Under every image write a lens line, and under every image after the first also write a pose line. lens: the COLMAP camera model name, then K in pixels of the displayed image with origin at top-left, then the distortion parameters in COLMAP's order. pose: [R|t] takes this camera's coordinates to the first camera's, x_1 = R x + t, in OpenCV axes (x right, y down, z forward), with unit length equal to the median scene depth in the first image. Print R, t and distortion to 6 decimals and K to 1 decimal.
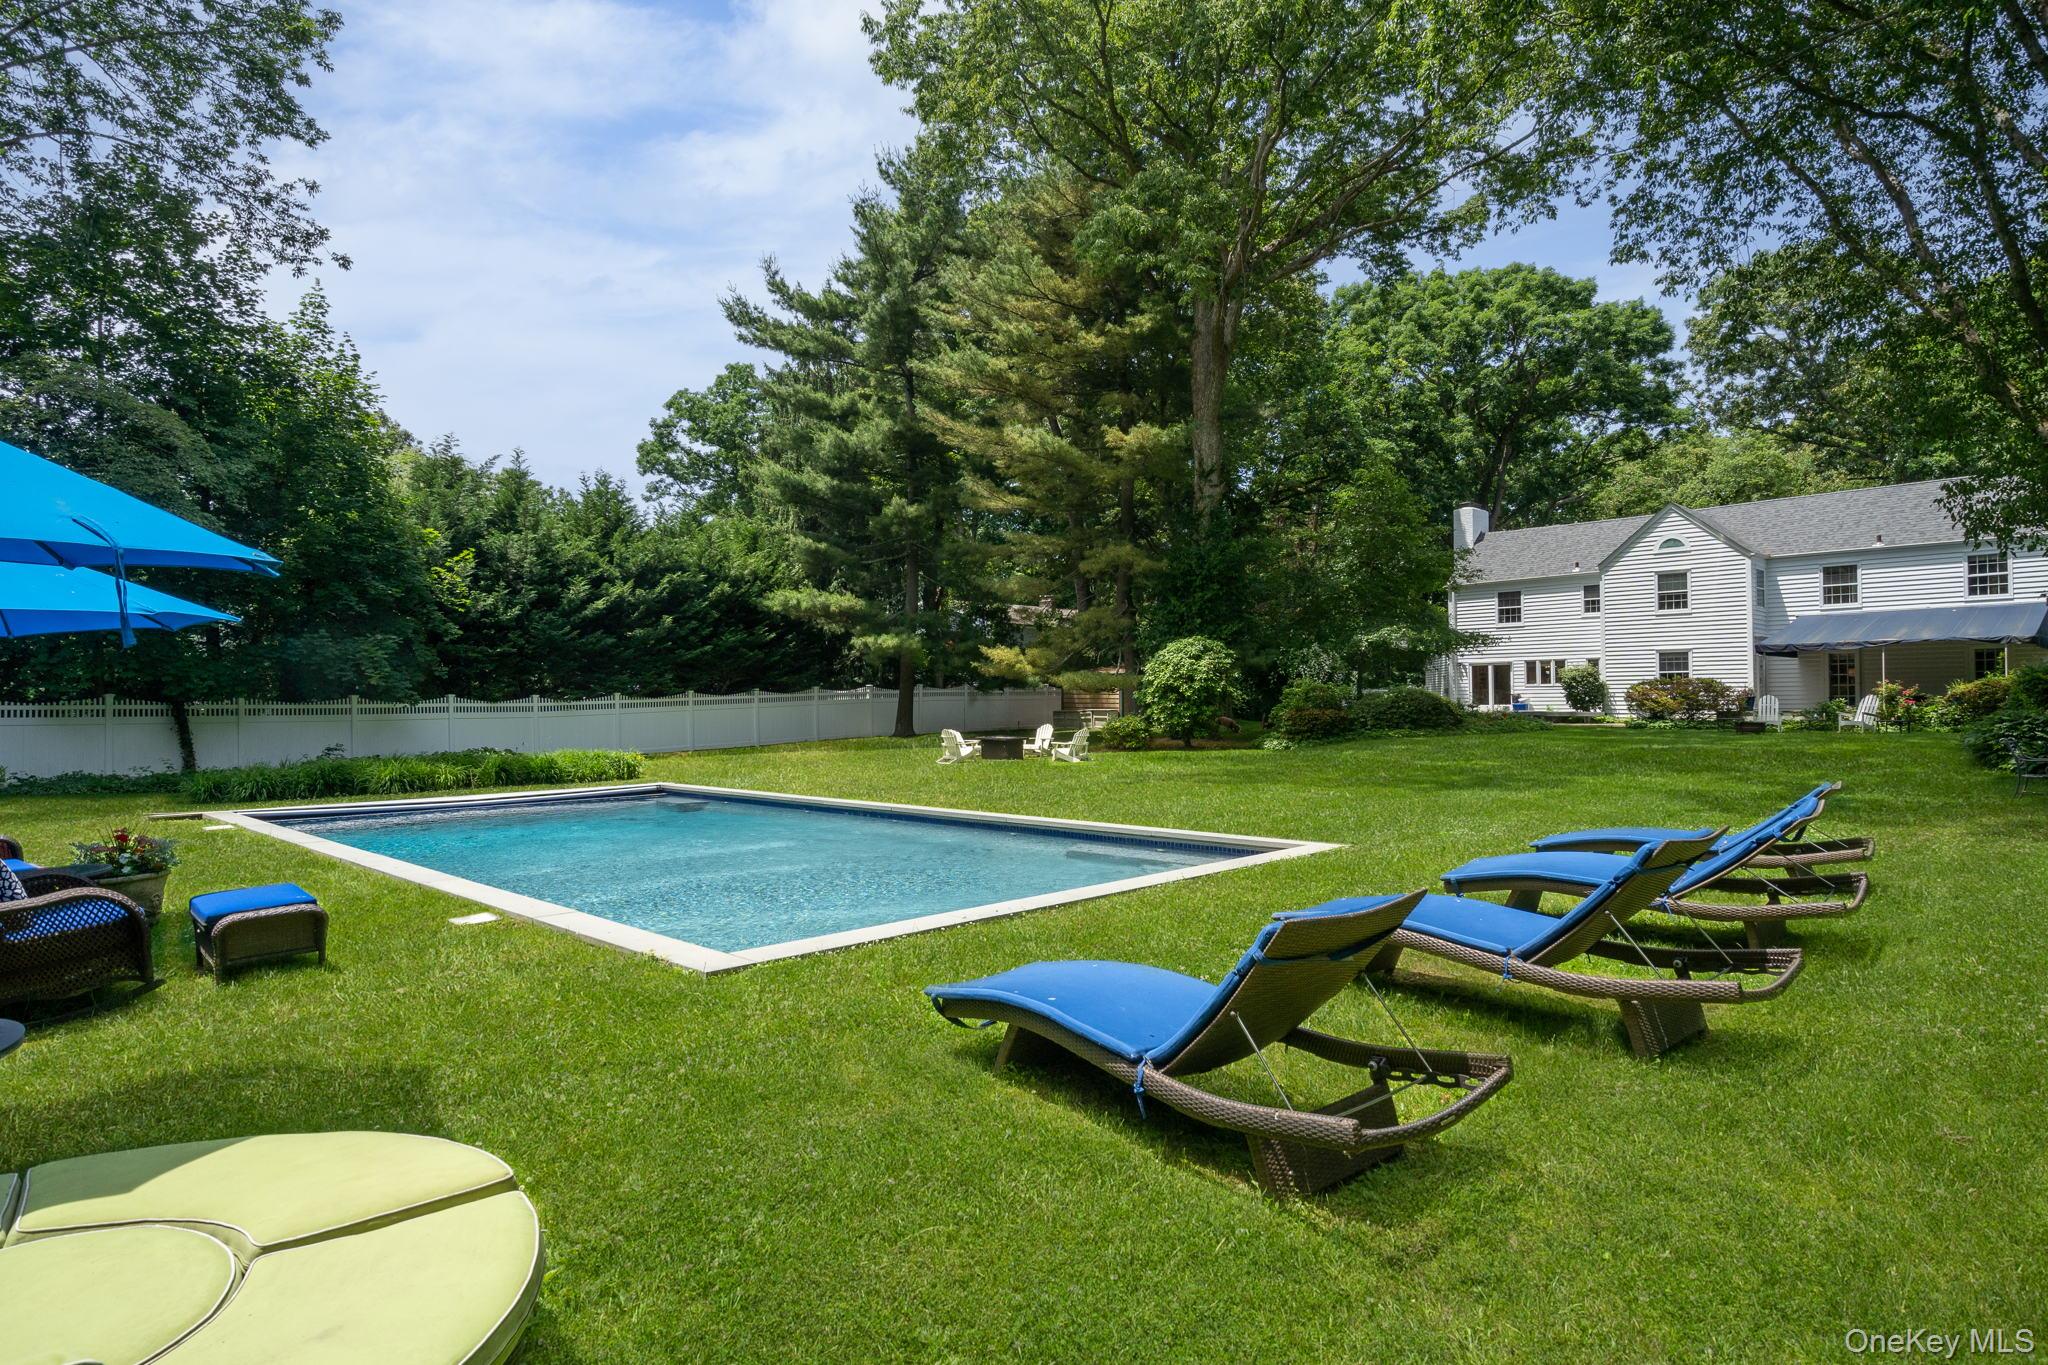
lens RADIAL K [[1125.5, 0, 1030.5], [0, 1125.5, 681.3], [0, 0, 1]] dist [-0.000020, -0.000201]
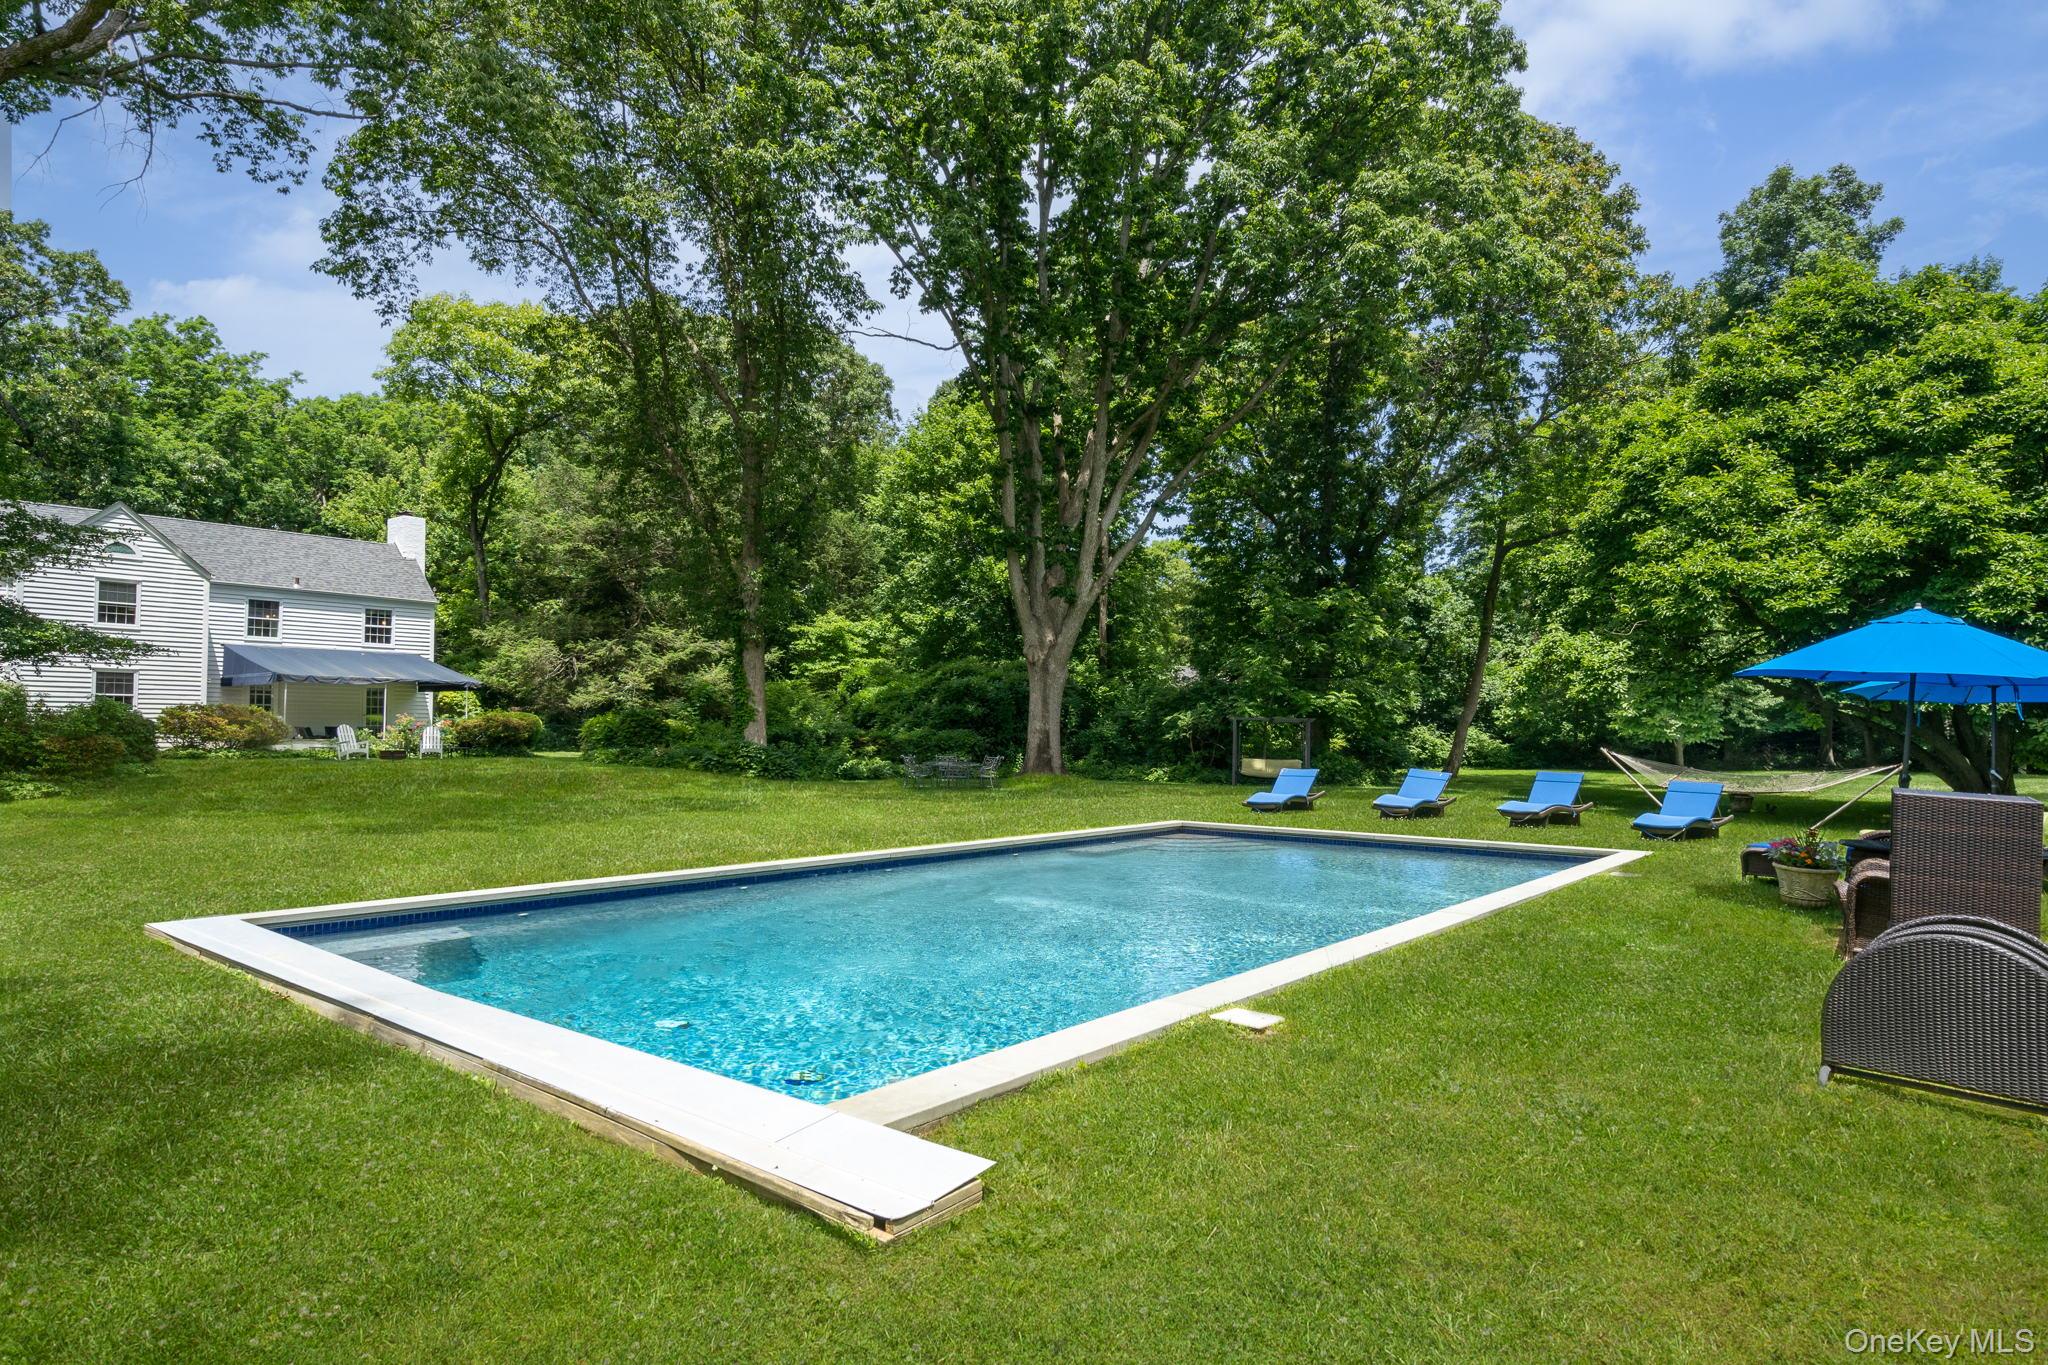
lens RADIAL K [[1125.5, 0, 1028.3], [0, 1125.5, 690.7], [0, 0, 1]] dist [-0.000020, -0.000201]
pose [[-0.098150, 0.045401, 0.994136, -0.360728], [-0.024813, 0.998537, -0.048052, 0.012575], [-0.994862, -0.029384, -0.096879, 0.373685]]
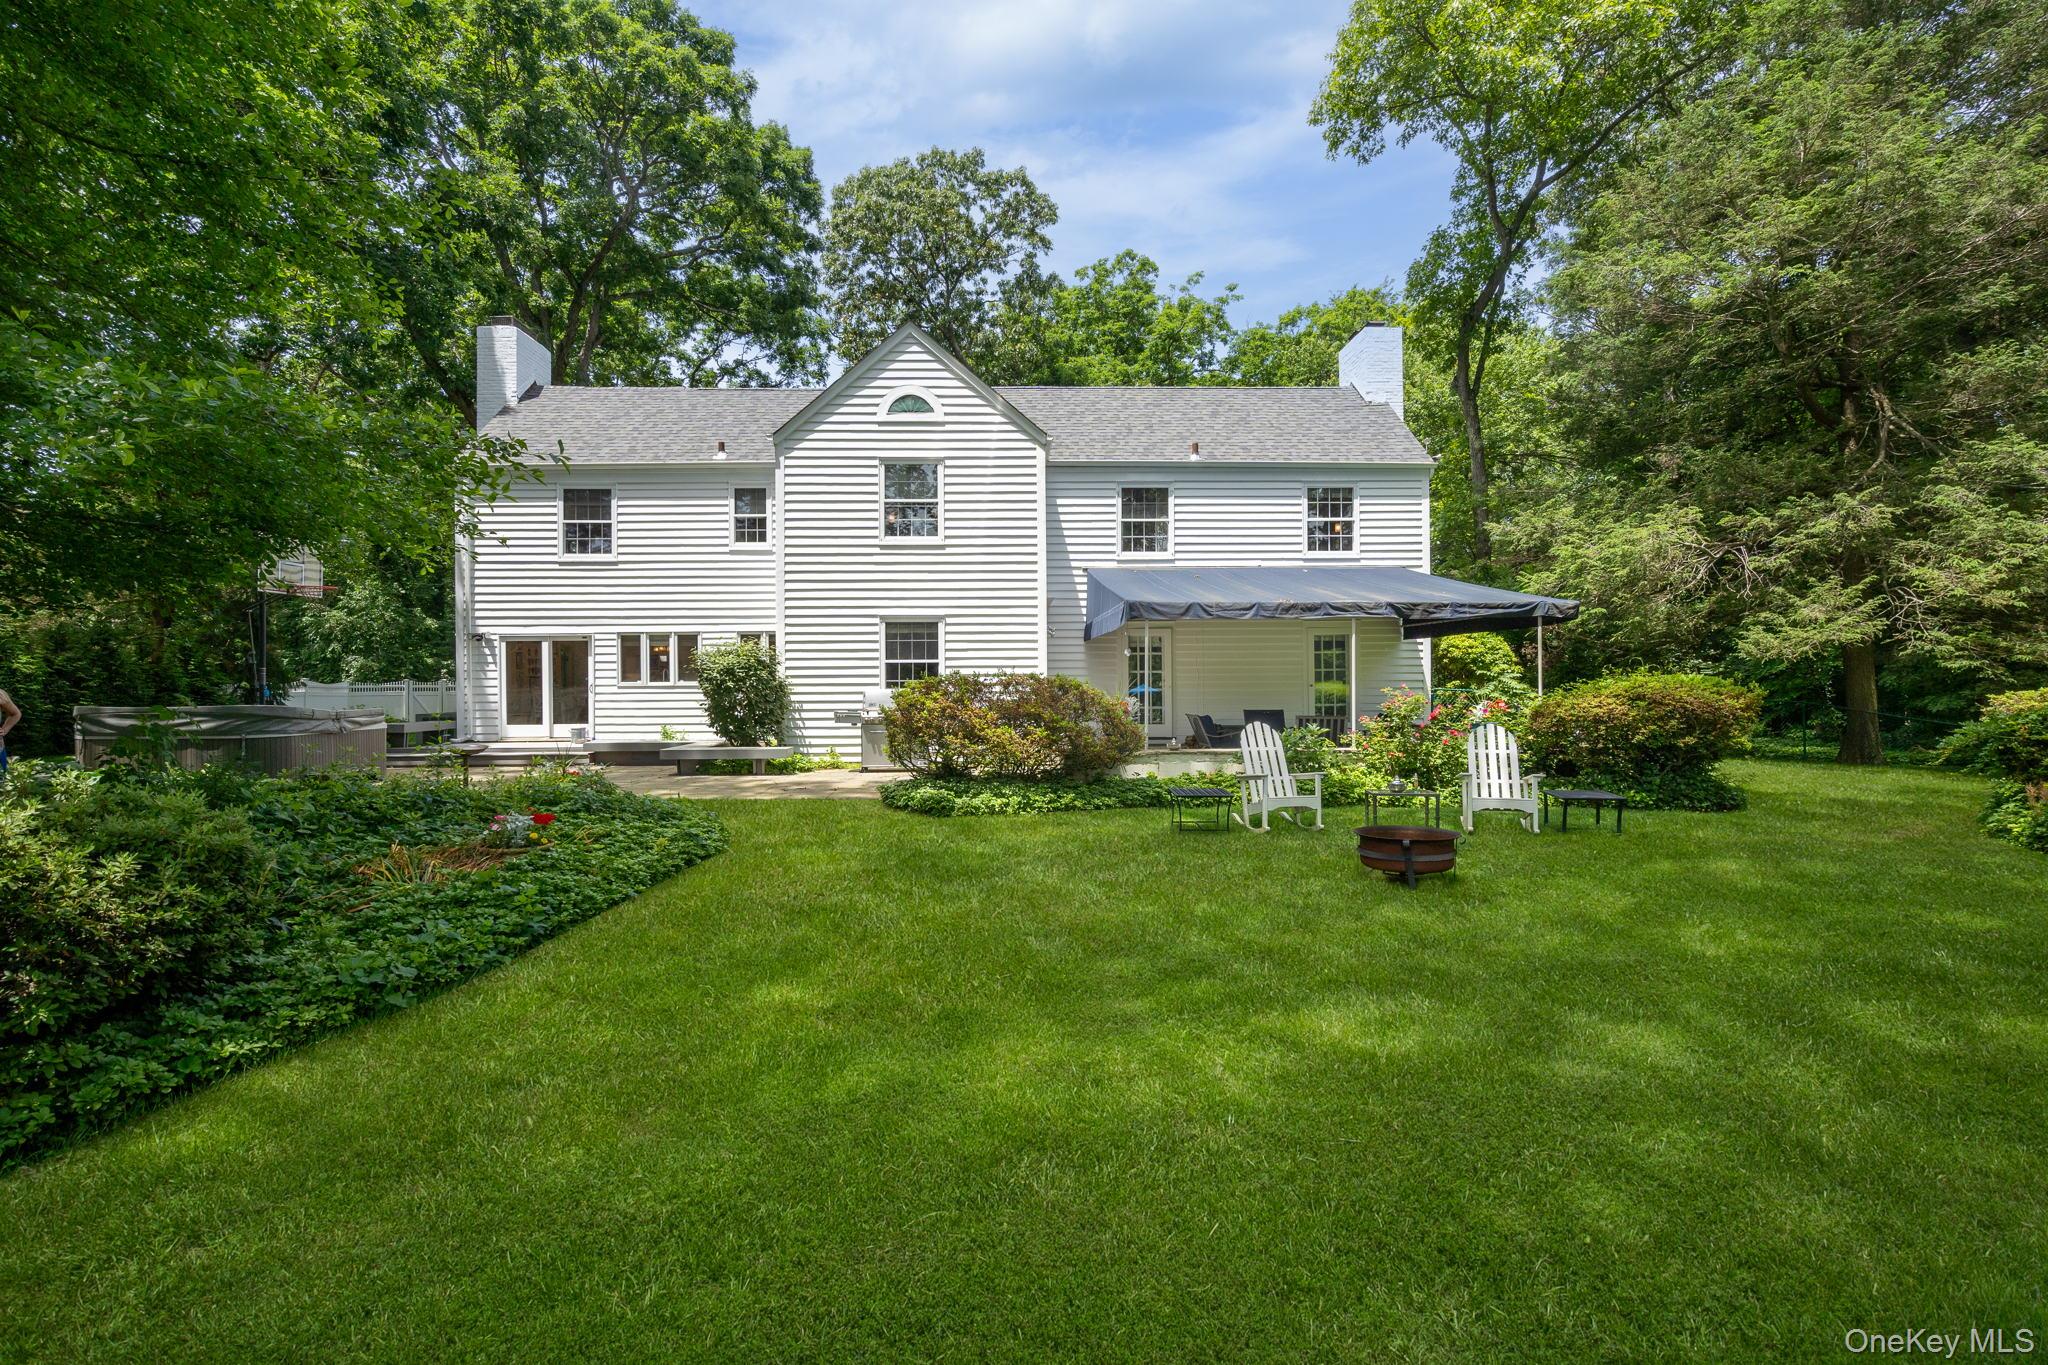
lens RADIAL K [[940.0, 0, 989.2], [0, 940.0, 680.0], [0, 0, 1]] dist [0.002198, 0.000060]
pose [[0.697258, 0.006956, 0.716787, 0.291227], [-0.013255, 0.999907, 0.003190, -0.001837], [-0.716698, -0.011725, 0.697285, 0.673735]]
